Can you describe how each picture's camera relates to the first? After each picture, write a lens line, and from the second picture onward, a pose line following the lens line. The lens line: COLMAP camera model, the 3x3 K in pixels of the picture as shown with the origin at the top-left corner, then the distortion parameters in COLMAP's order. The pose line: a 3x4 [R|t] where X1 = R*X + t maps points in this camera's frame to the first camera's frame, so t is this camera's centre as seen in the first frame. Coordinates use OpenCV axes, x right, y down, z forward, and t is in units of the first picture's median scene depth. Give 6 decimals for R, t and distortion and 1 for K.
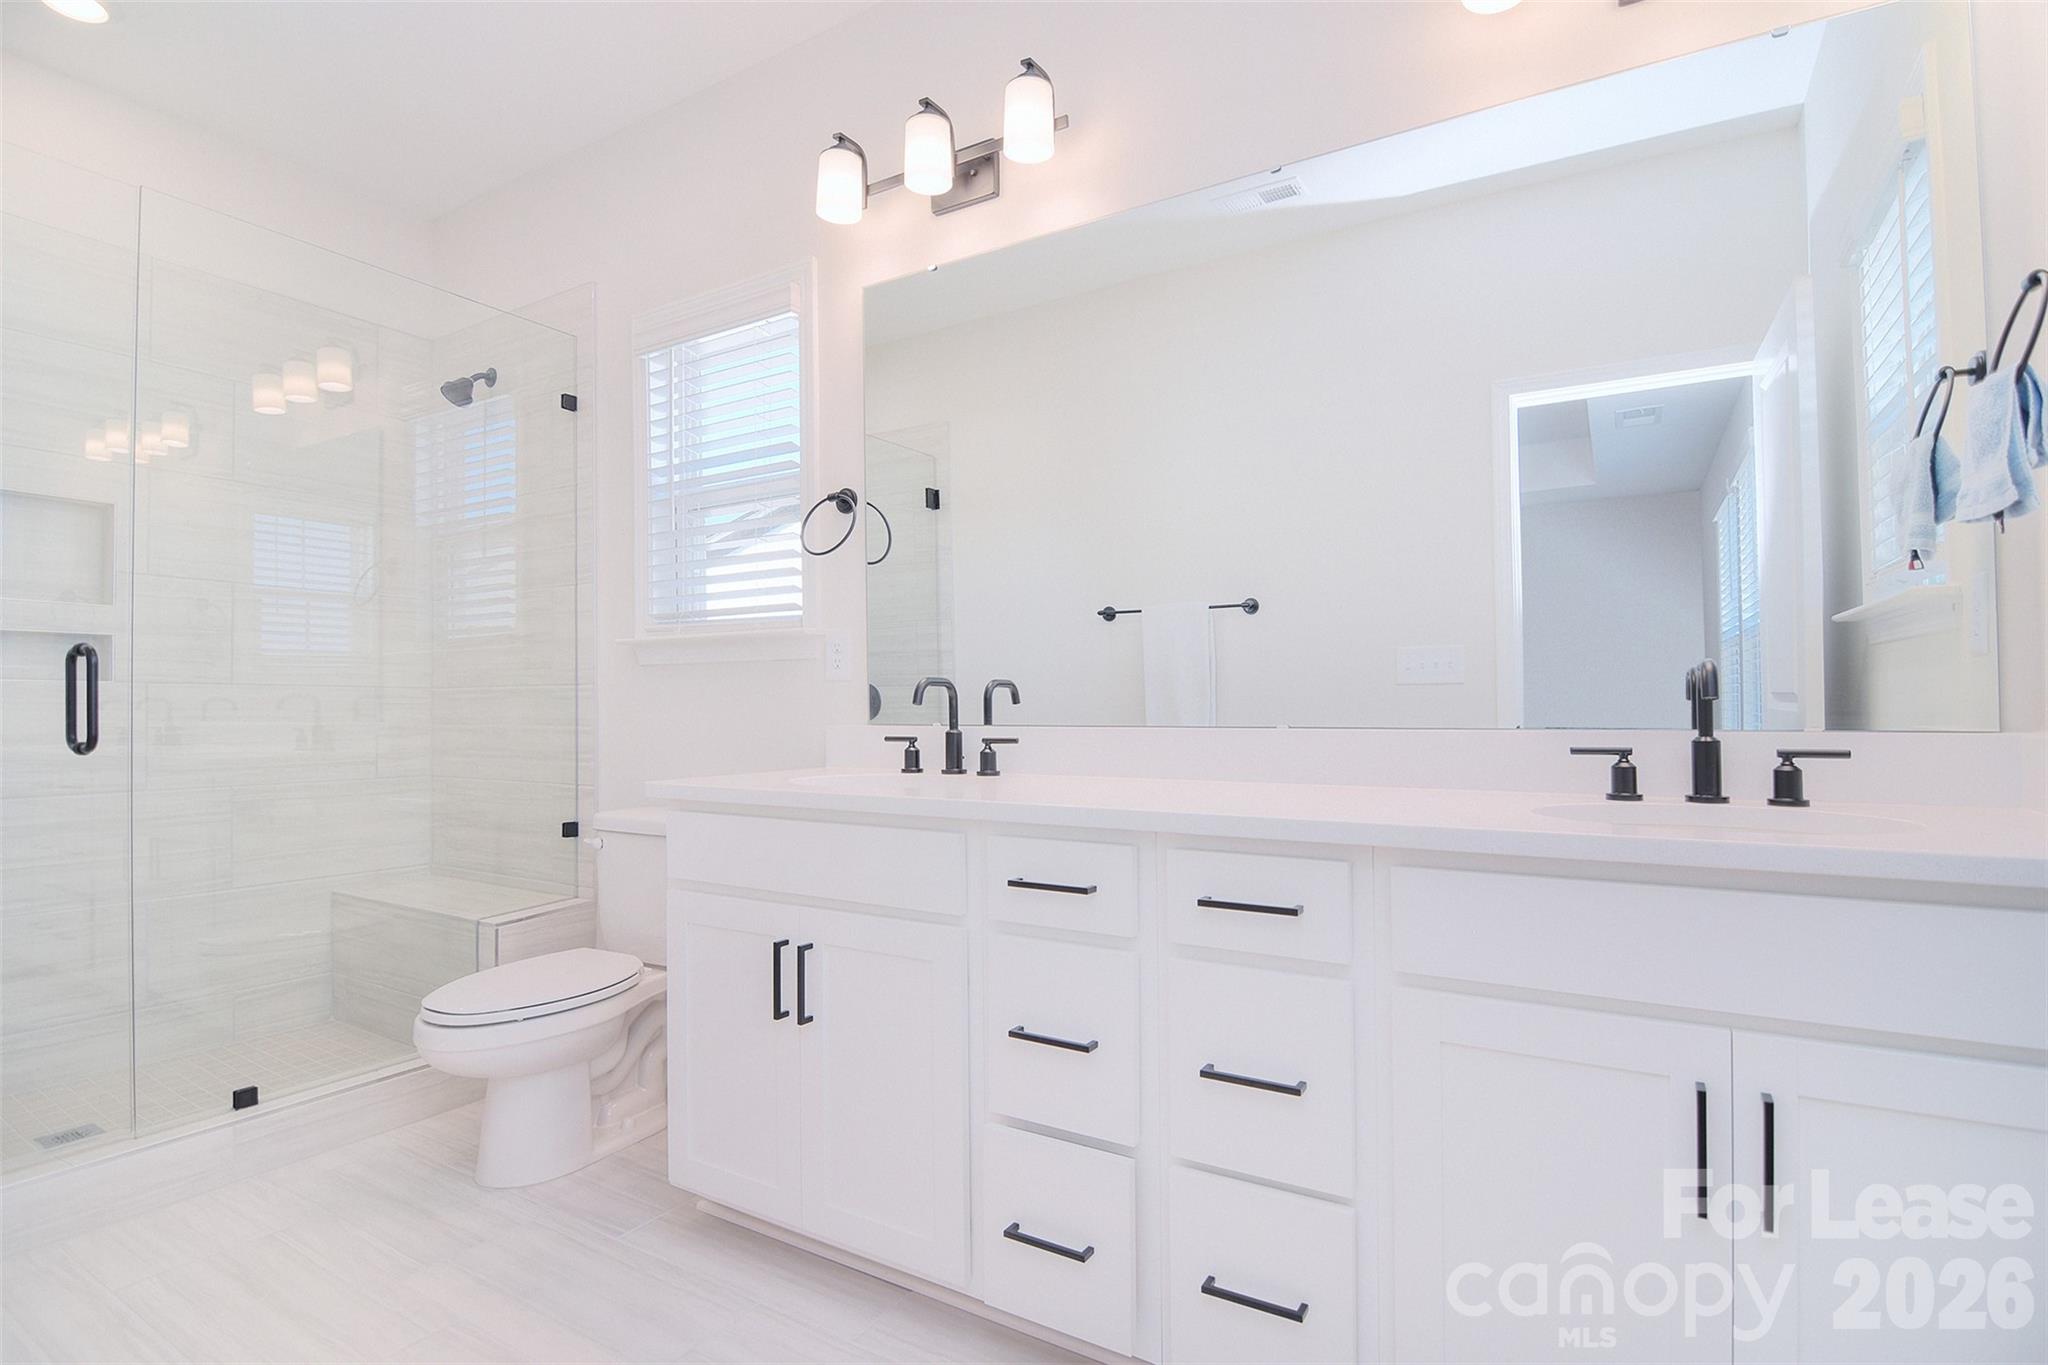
lens RADIAL K [[988.2, 0, 1027.1], [0, 988.2, 689.8], [0, 0, 1]] dist [-0.001950, -0.013208]
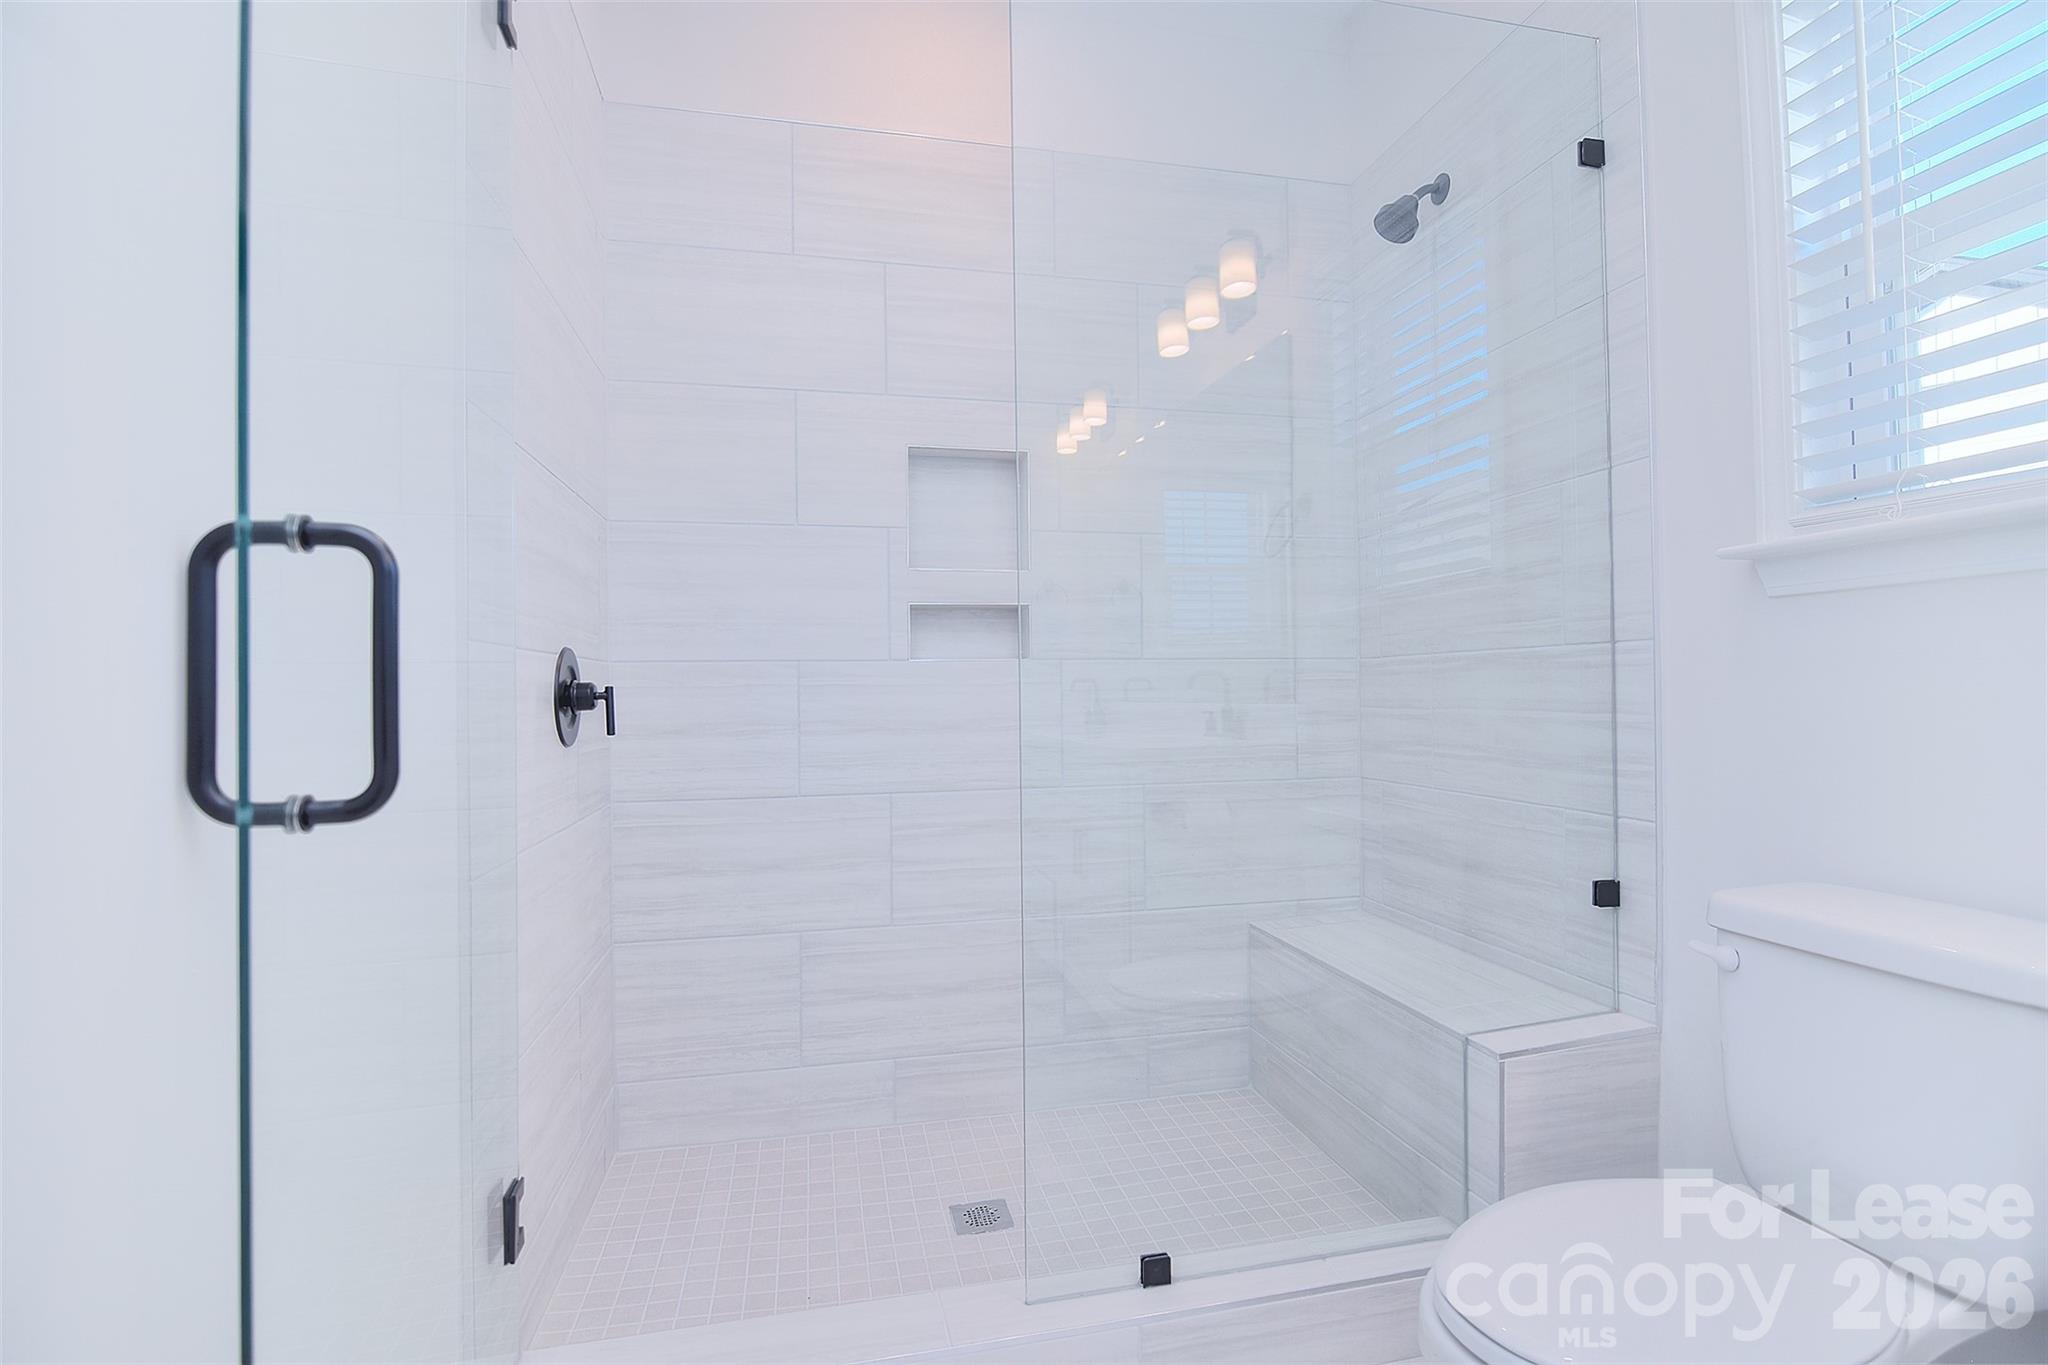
lens RADIAL K [[988.2, 0, 1027.1], [0, 988.2, 689.8], [0, 0, 1]] dist [-0.001950, -0.013208]
pose [[0.689592, -0.004977, -0.724181, -0.263619], [0.017374, 0.999802, 0.009673, 0.010558], [0.723989, -0.019252, 0.689542, 0.341010]]
